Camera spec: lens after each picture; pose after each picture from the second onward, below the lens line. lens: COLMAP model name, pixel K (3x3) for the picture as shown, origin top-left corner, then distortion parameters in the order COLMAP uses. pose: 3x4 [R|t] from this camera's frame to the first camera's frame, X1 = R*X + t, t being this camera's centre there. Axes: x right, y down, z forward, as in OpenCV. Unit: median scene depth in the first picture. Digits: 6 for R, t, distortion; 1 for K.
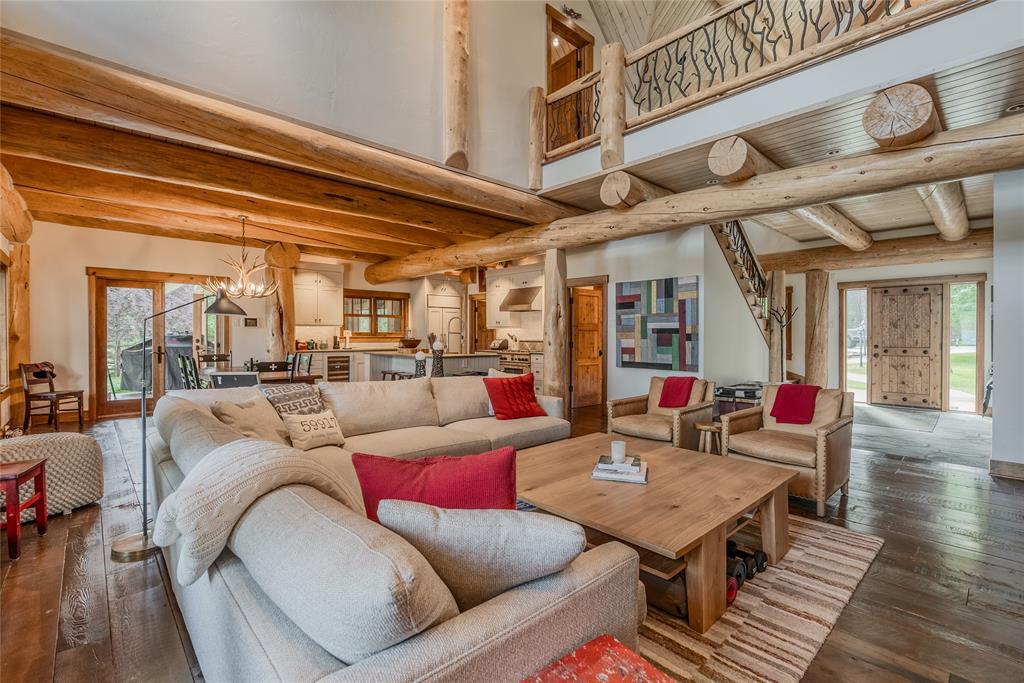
lens RADIAL K [[463.3, 0, 512.0], [0, 463.3, 341.5], [0, 0, 1]] dist [-0.009803, 0.000838]
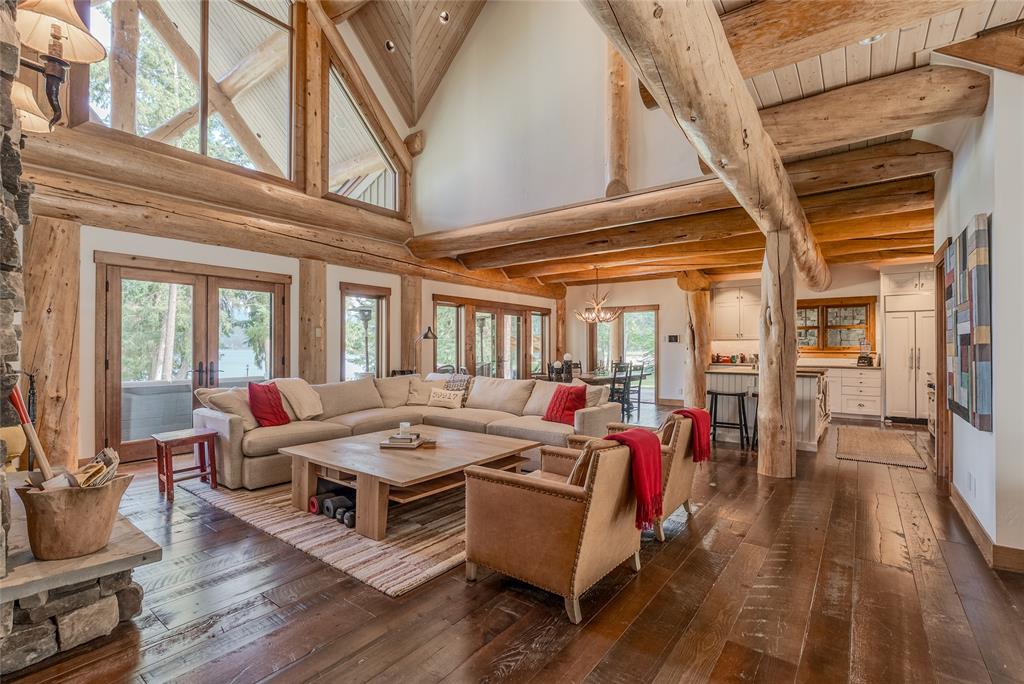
lens RADIAL K [[463.3, 0, 512.0], [0, 463.3, 342.0], [0, 0, 1]] dist [-0.009803, 0.000838]
pose [[0.175761, -0.014158, -0.984331, 0.960186], [-0.017933, 0.999685, -0.017581, -0.005718], [0.984270, 0.020742, 0.175451, 0.607444]]
